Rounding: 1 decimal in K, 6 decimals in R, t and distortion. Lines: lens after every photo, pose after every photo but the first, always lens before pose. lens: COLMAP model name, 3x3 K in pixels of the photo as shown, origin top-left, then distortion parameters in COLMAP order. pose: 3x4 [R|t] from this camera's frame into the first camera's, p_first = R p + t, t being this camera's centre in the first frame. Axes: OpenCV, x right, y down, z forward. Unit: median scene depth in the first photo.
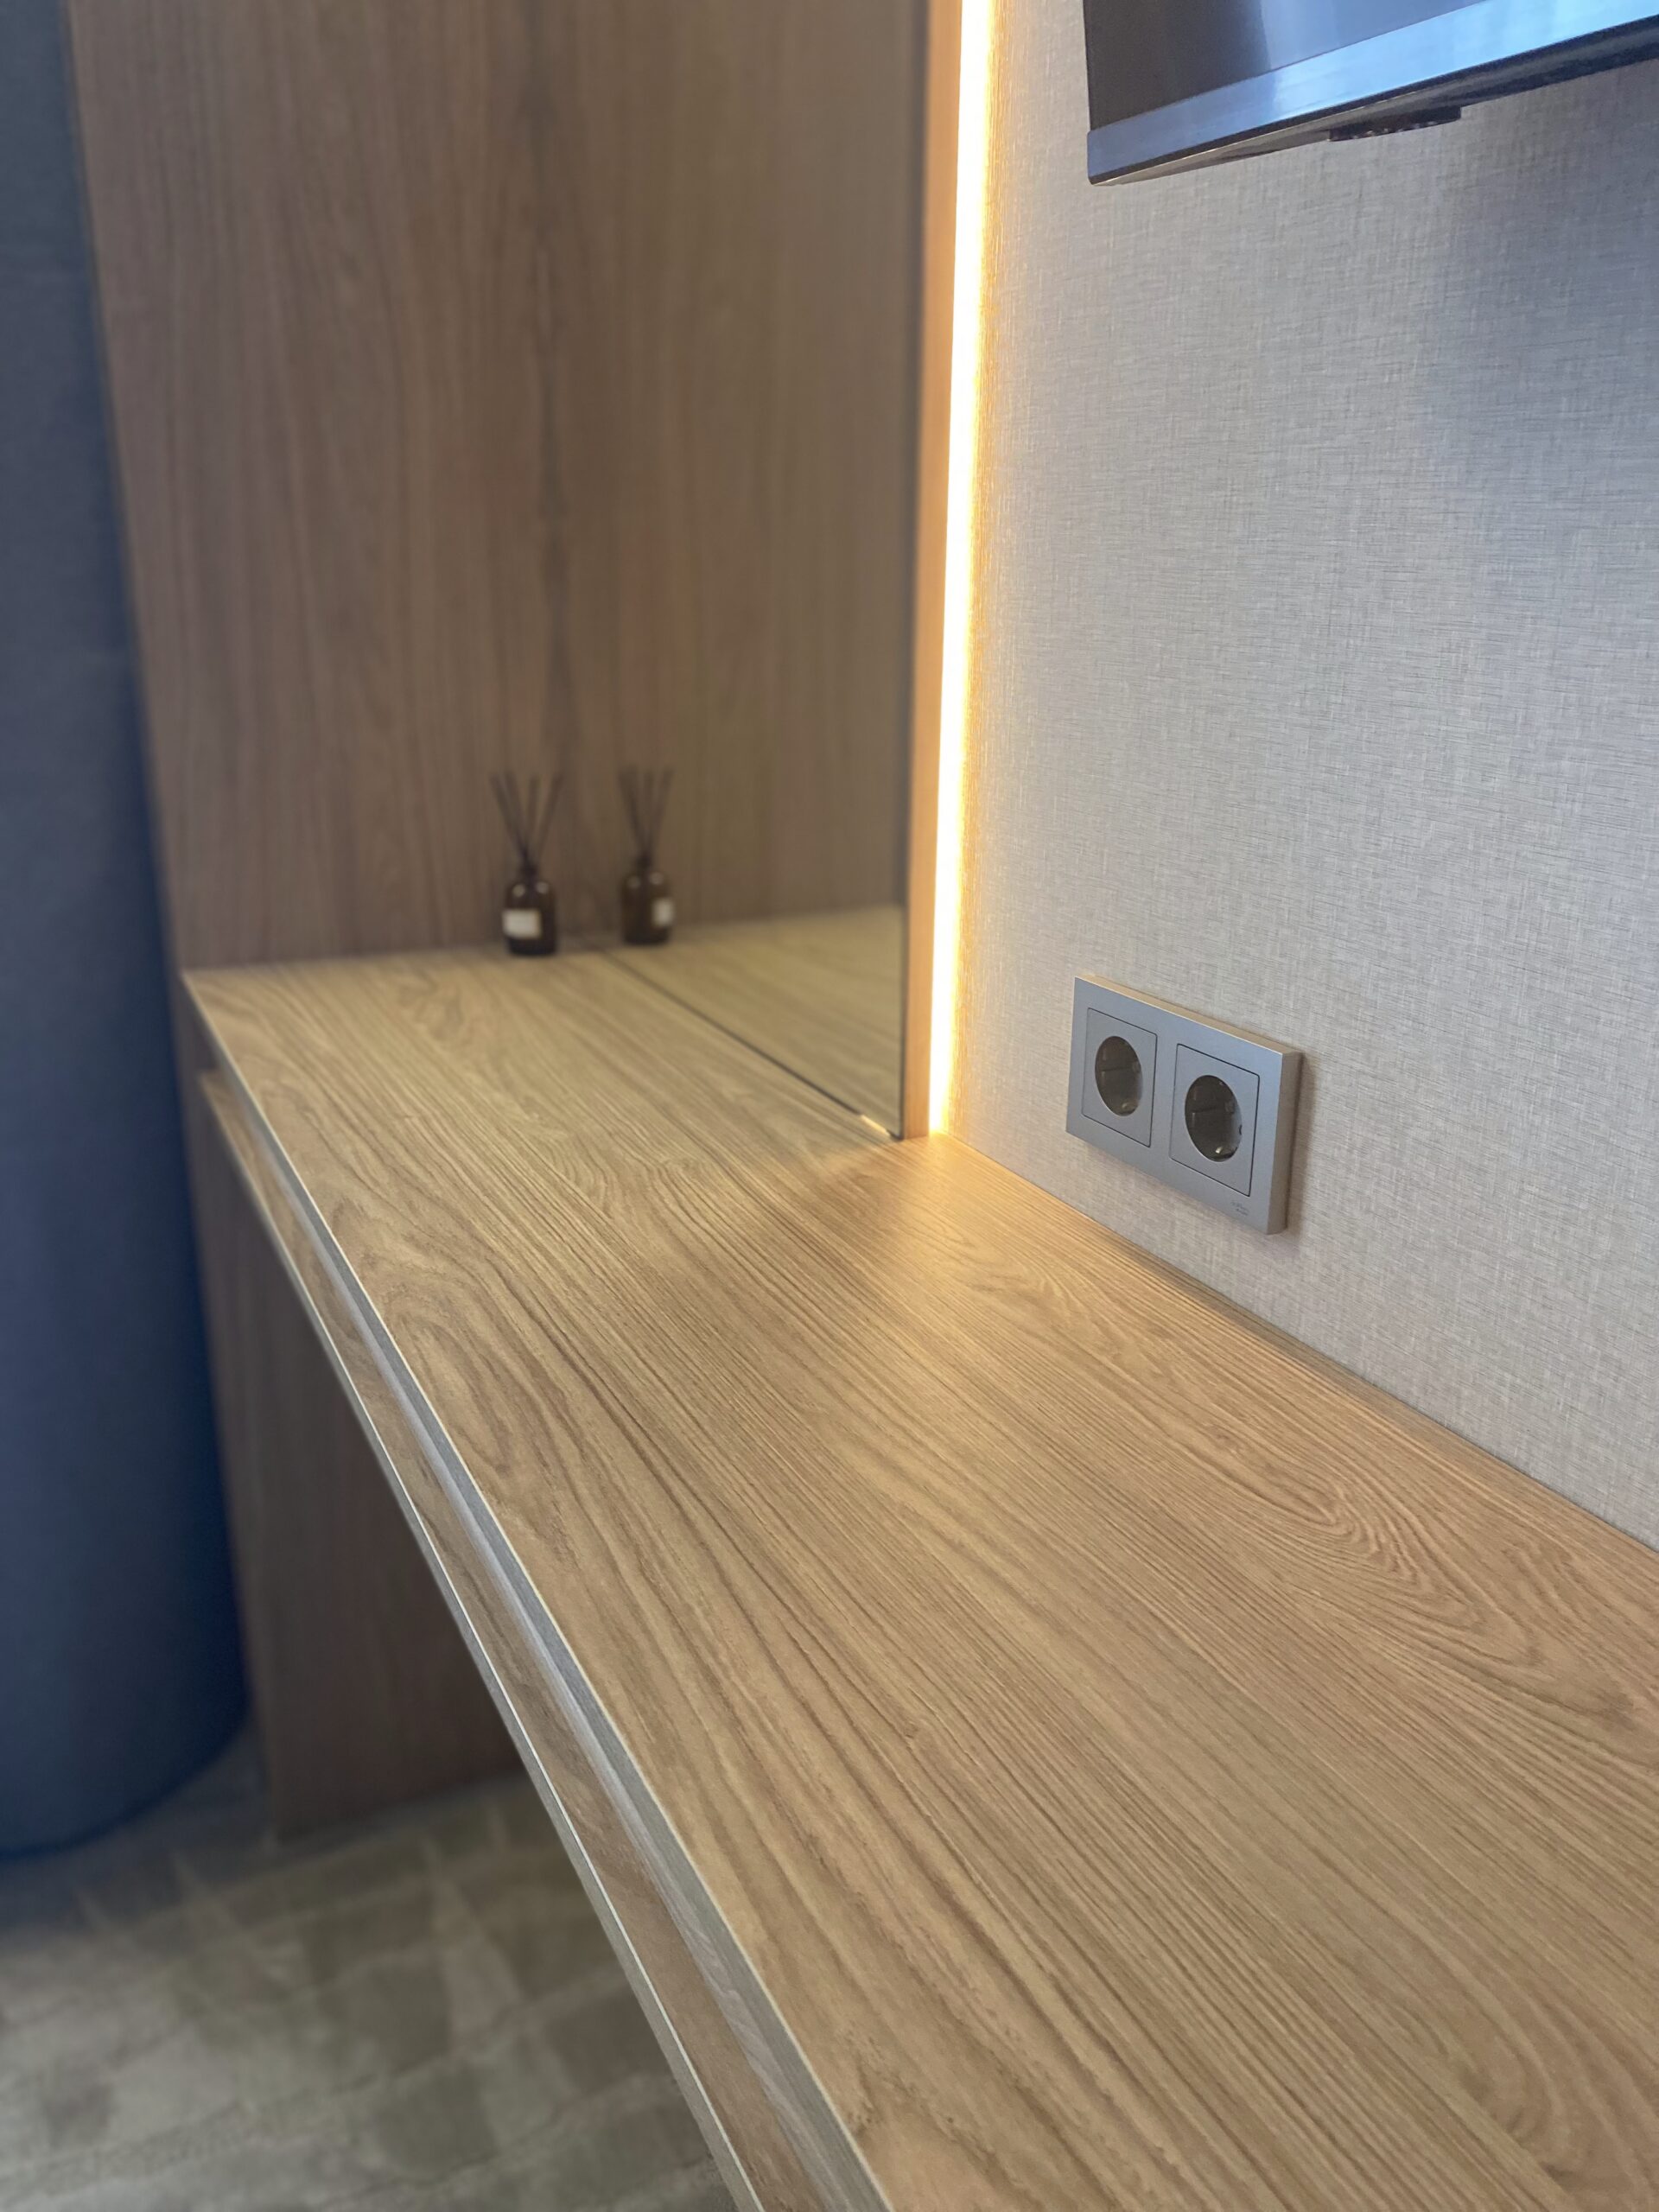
lens RADIAL K [[1730.2, 0, 824.9], [0, 1730.2, 1109.9], [0, 0, 1]] dist [-0.016776, 0.016557]
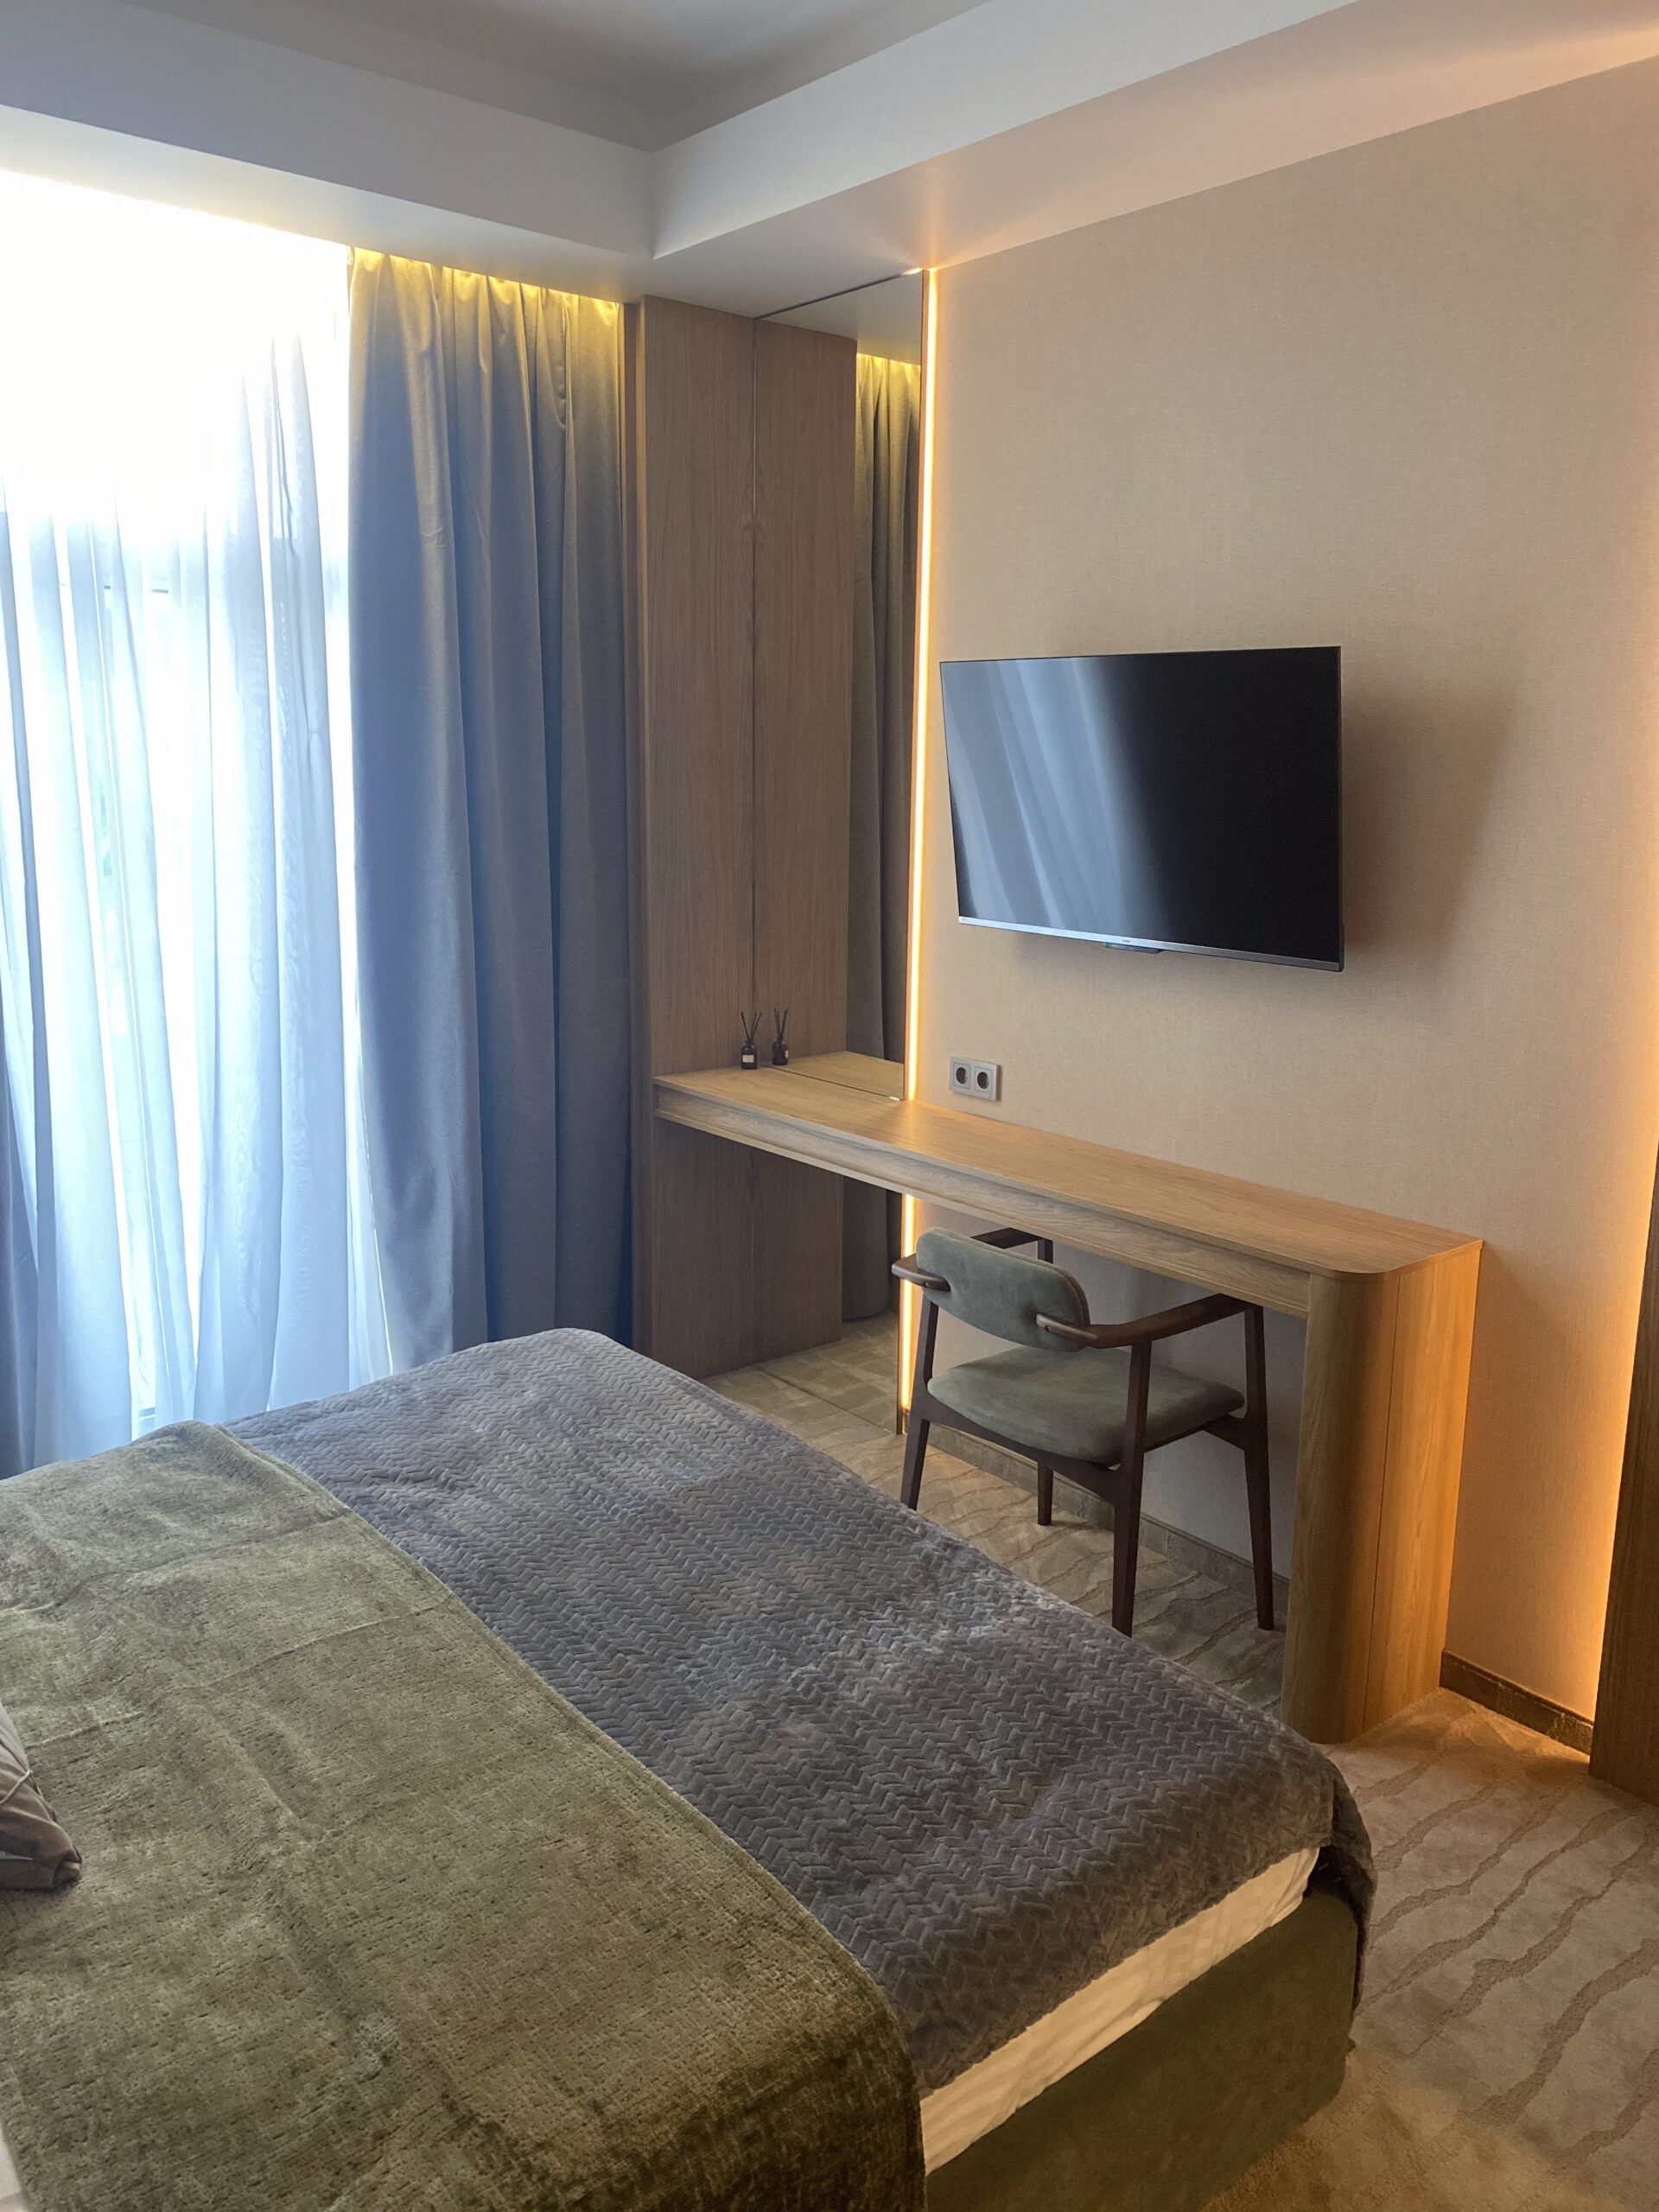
lens RADIAL K [[1730.2, 0, 829.2], [0, 1730.2, 1104.7], [0, 0, 1]] dist [-0.016776, 0.016557]
pose [[0.975028, -0.049571, 0.216480, -1.020547], [0.071798, 0.992784, -0.096042, 0.409956], [-0.210157, 0.109187, 0.971551, -2.966687]]
